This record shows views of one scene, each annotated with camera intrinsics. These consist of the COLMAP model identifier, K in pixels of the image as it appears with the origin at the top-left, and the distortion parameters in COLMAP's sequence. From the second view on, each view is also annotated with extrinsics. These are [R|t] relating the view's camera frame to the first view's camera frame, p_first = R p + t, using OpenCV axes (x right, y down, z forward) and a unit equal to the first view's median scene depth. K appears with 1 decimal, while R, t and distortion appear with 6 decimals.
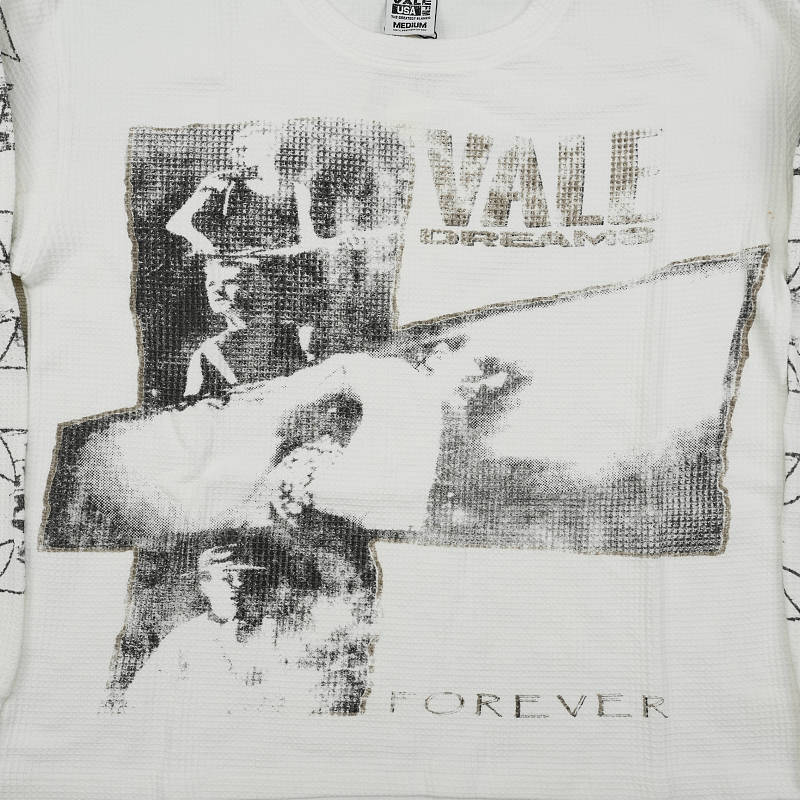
lens RADIAL K [[974.8, 0, 393.9], [0, 974.8, 397.9], [0, 0, 1]] dist [-0.004395, 0.000000]
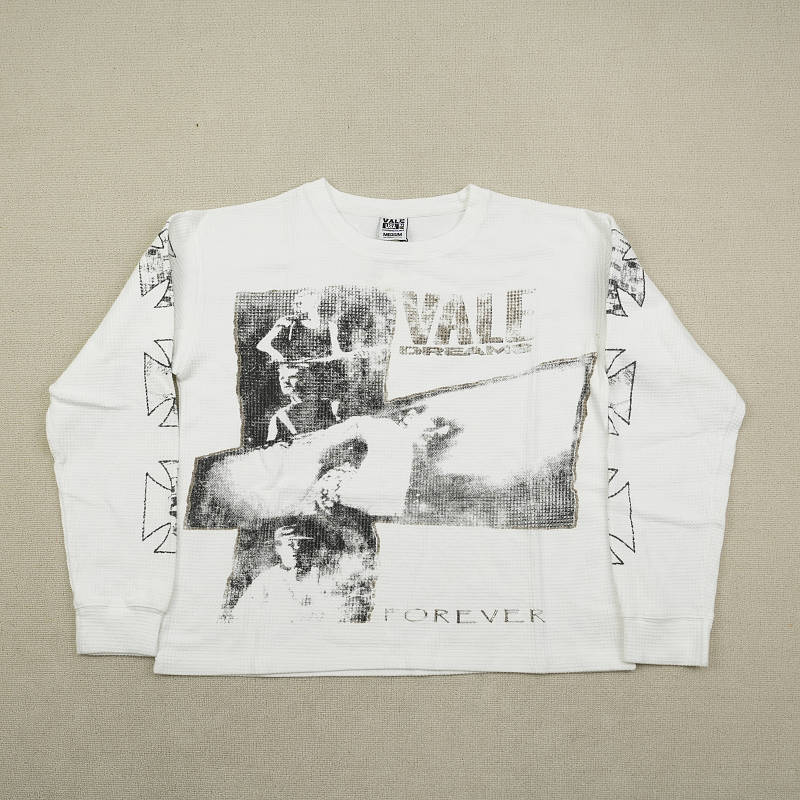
lens RADIAL K [[974.8, 0, 401.0], [0, 974.8, 400.7], [0, 0, 1]] dist [-0.004395, 0.000000]
pose [[0.999842, -0.012967, -0.012162, 0.049934], [0.011350, 0.992133, -0.124674, 0.146618], [0.013683, 0.124516, 0.992123, -0.749366]]
